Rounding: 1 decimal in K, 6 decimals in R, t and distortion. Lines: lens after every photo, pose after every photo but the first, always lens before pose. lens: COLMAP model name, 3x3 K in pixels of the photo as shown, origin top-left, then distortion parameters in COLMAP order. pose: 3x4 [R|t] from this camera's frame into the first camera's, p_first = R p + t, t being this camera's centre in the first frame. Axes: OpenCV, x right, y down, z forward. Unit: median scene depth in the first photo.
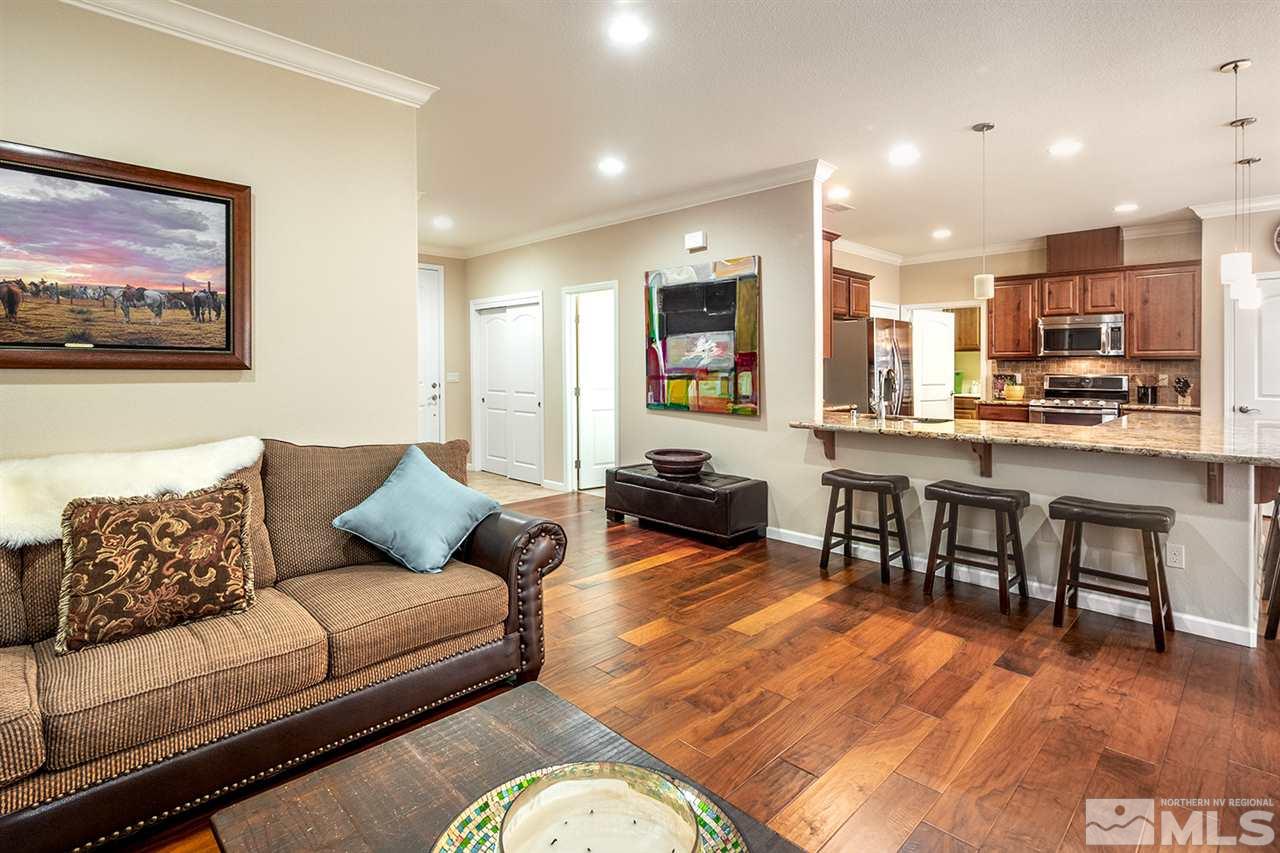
lens RADIAL K [[635.5, 0, 640.2], [0, 635.5, 358.5], [0, 0, 1]] dist [0.005873, 0.001688]
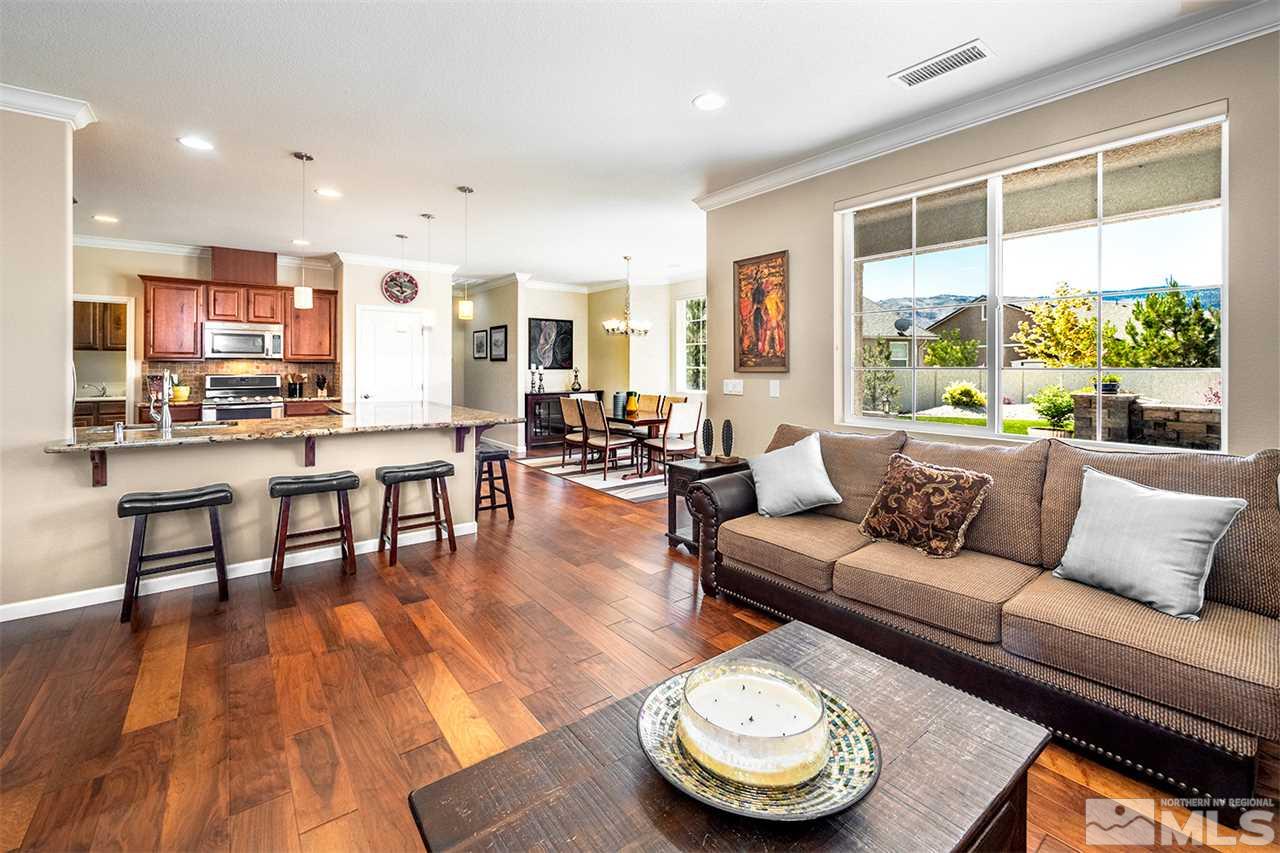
lens RADIAL K [[541.9, 0, 647.6], [0, 541.9, 371.9], [0, 0, 1]] dist [-0.001224, 0.000534]
pose [[0.133818, -0.013049, 0.990920, -0.417771], [-0.009659, 0.999849, 0.014471, -0.002108], [-0.990959, -0.011508, 0.133671, 0.361102]]
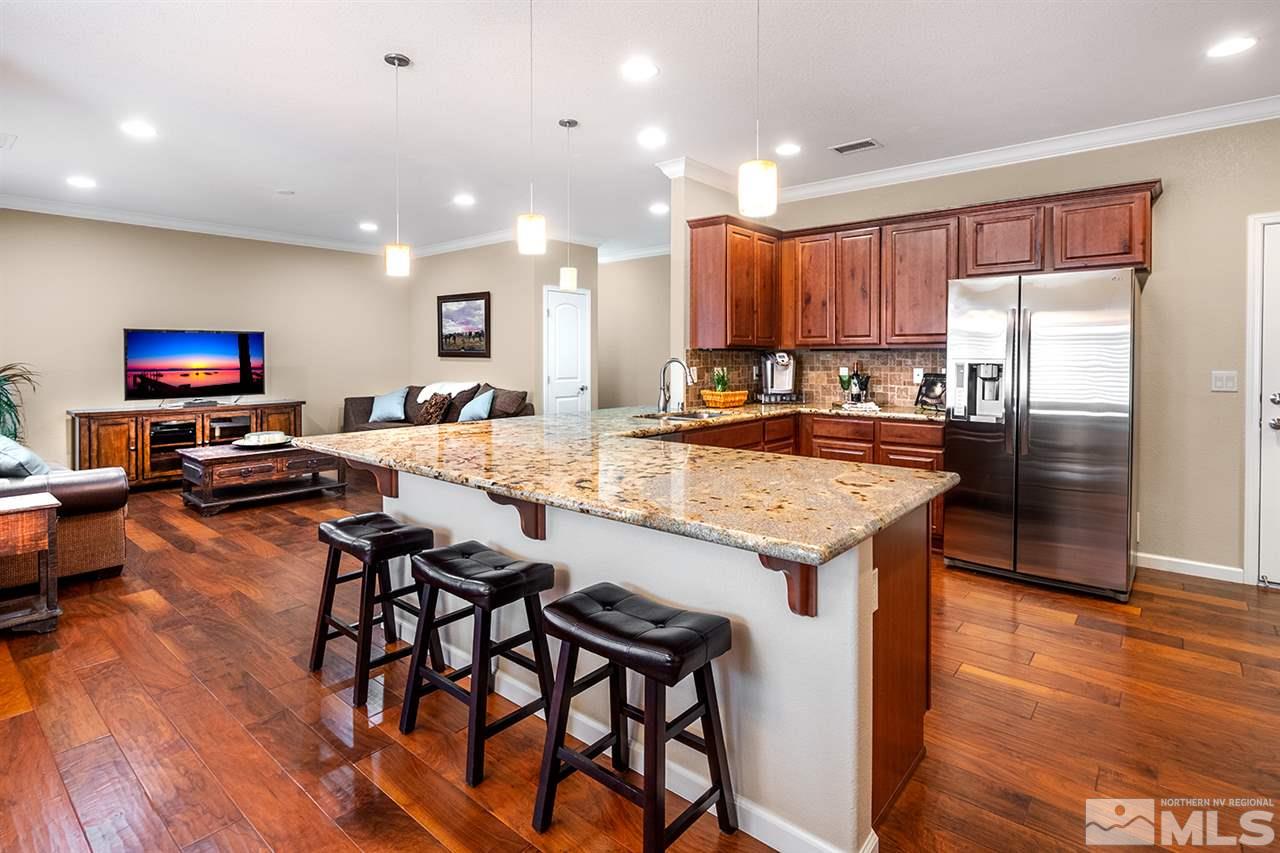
lens RADIAL K [[635.5, 0, 647.7], [0, 635.5, 368.7], [0, 0, 1]] dist [0.005873, 0.001688]
pose [[0.086490, 0.018919, -0.996073, 2.028955], [0.008666, 0.999768, 0.019741, 0.014568], [0.996215, -0.010340, 0.086306, 1.342988]]
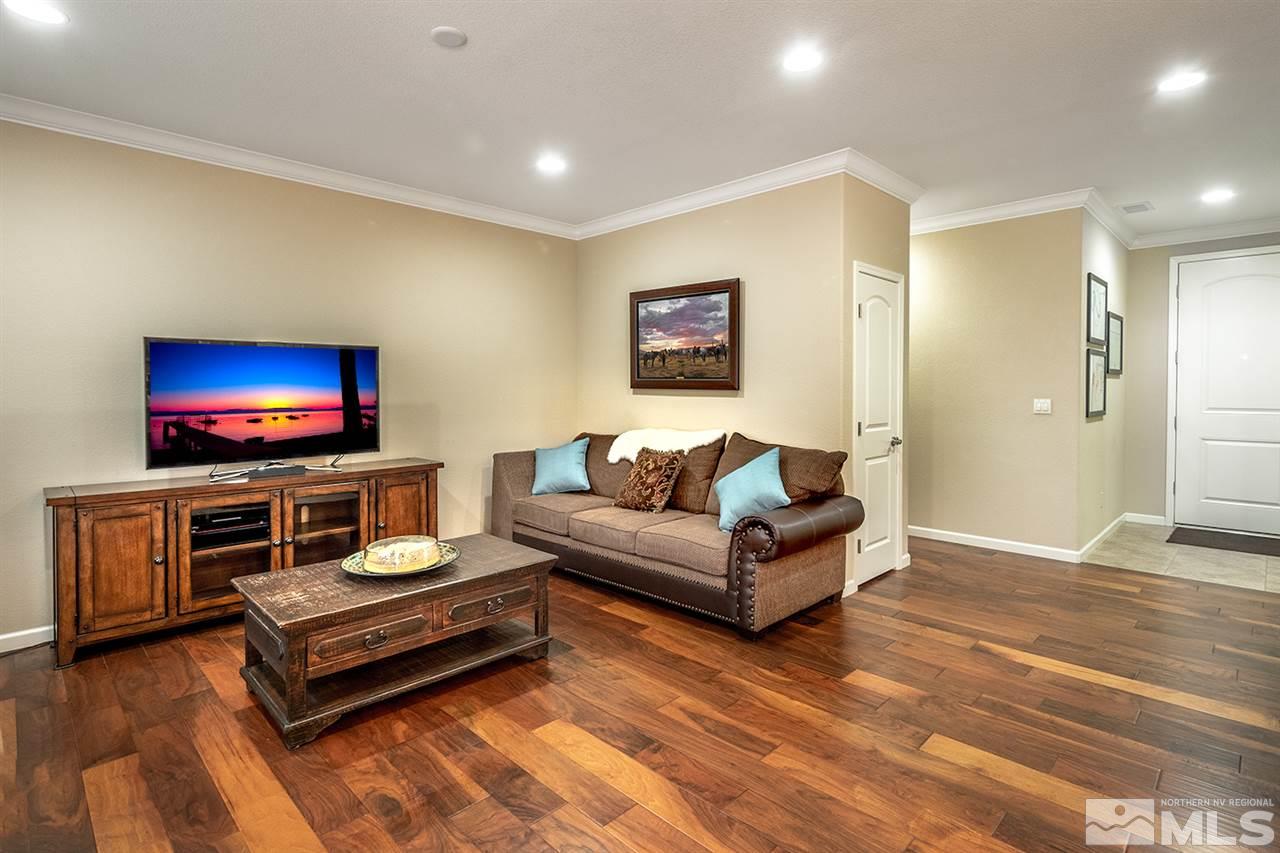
lens RADIAL K [[642.4, 0, 653.9], [0, 642.4, 397.3], [0, 0, 1]] dist [0.002447, 0.000600]
pose [[0.011534, 0.016857, -0.999791, 0.960986], [0.008017, 0.999824, 0.016950, 0.005455], [0.999901, -0.008211, 0.011397, 0.710775]]
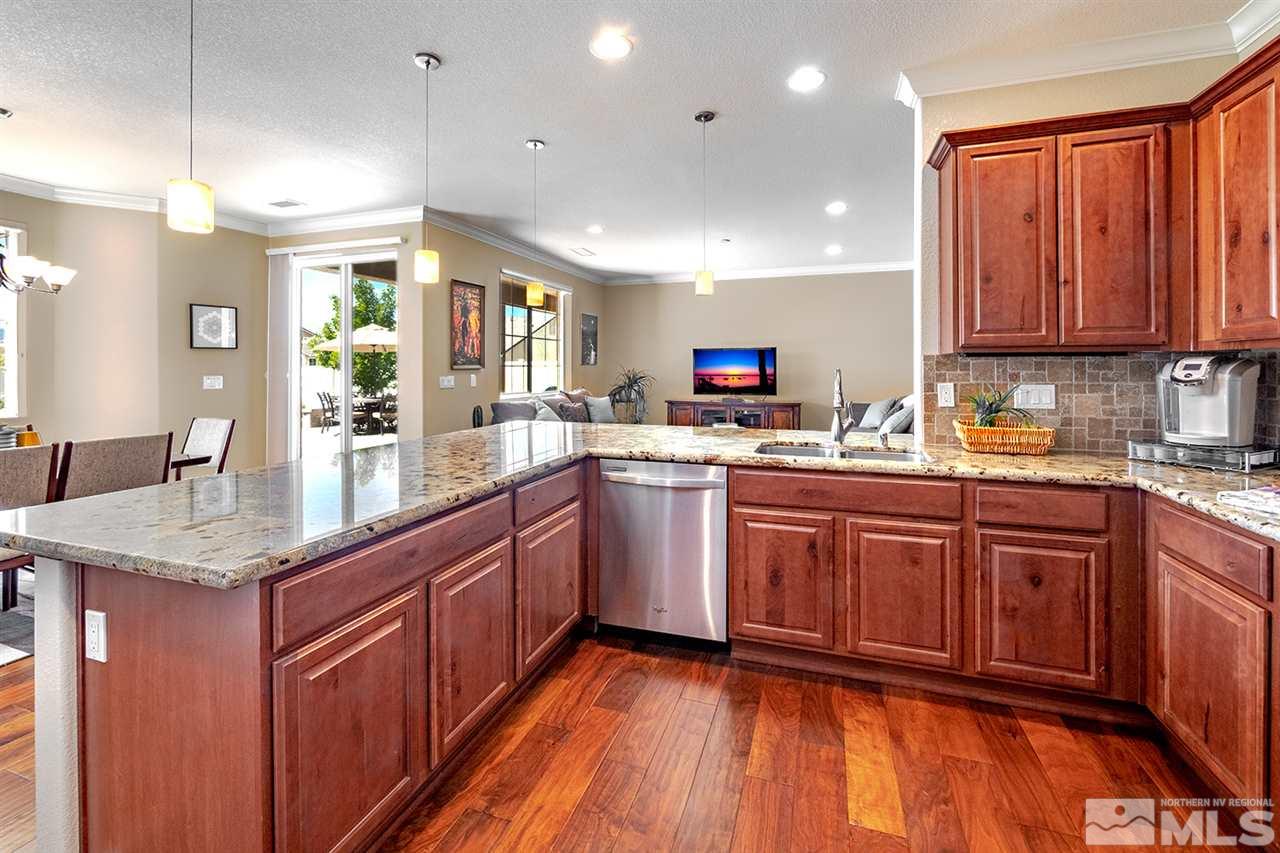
lens RADIAL K [[541.9, 0, 659.4], [0, 541.9, 366.0], [0, 0, 1]] dist [-0.001224, 0.000534]
pose [[-0.882808, -0.000364, -0.469734, 1.254700], [0.003801, 0.999961, -0.007918, 0.021386], [0.469718, -0.008775, -0.882773, 2.166345]]
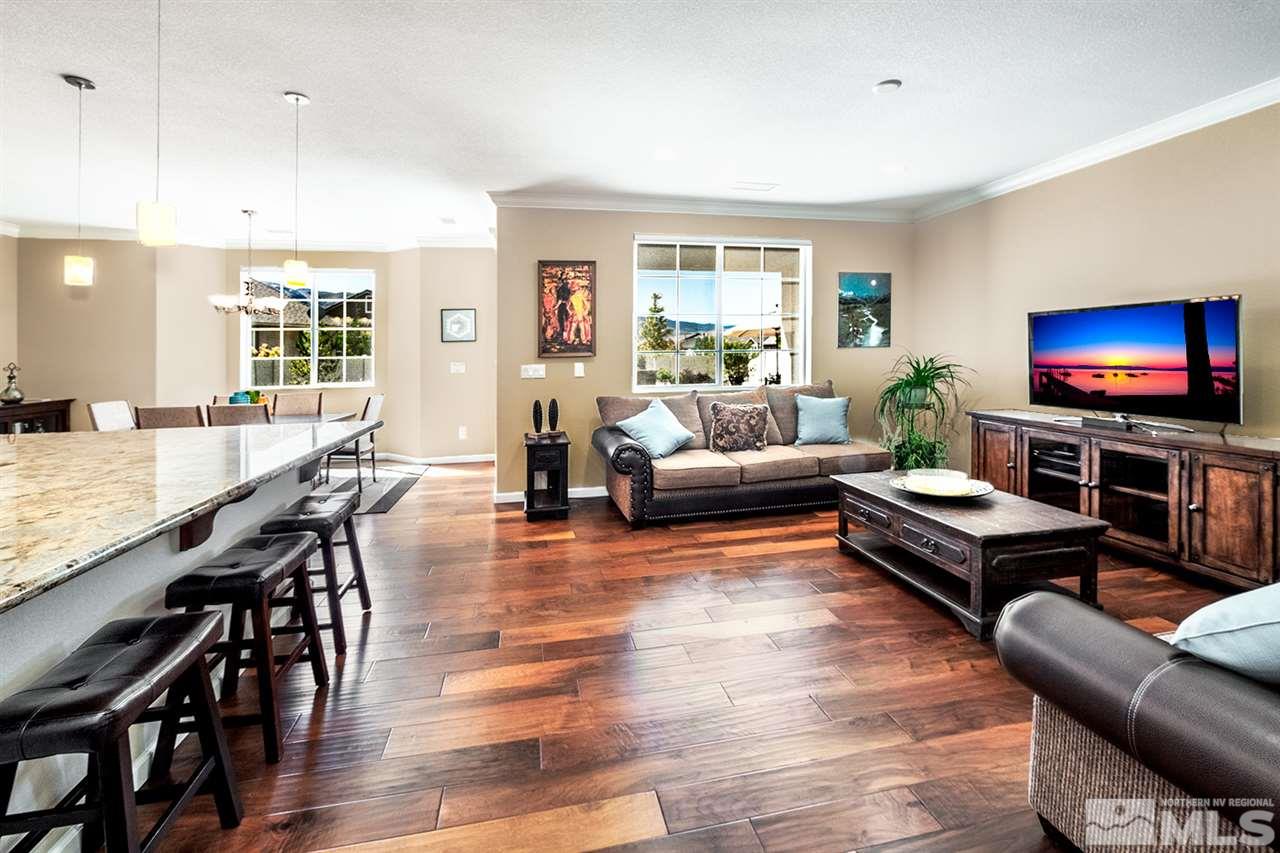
lens RADIAL K [[541.9, 0, 644.1], [0, 541.9, 352.8], [0, 0, 1]] dist [-0.001224, 0.000534]
pose [[-0.840246, 0.010588, 0.542101, -0.107969], [0.009276, 0.999944, -0.005152, 0.011997], [-0.542125, 0.000700, -0.840297, 1.506480]]
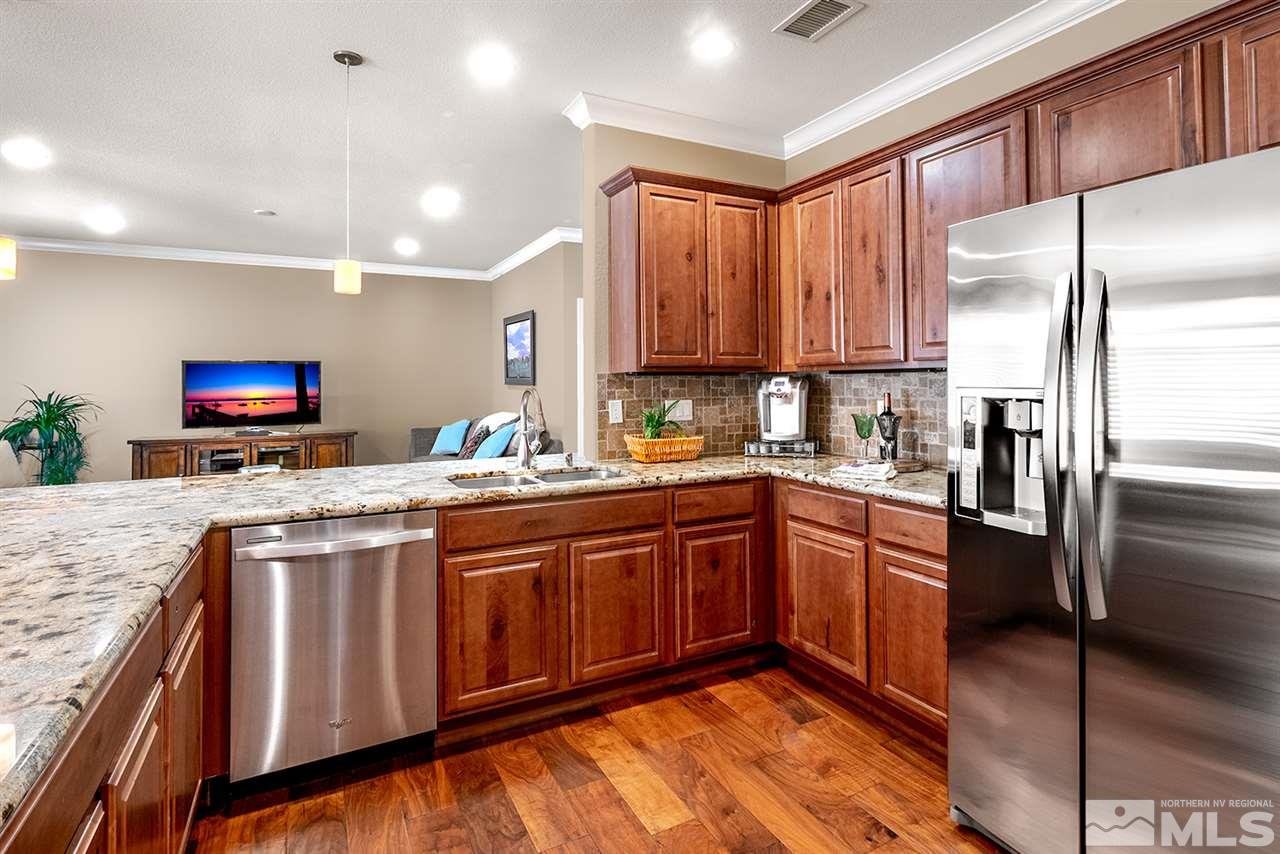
lens RADIAL K [[635.5, 0, 661.1], [0, 635.5, 370.9], [0, 0, 1]] dist [0.005873, 0.001688]
pose [[-0.272816, -0.016149, -0.961931, 1.454009], [0.015328, 0.999659, -0.021130, 0.017603], [0.961944, -0.020509, -0.272475, 1.975574]]
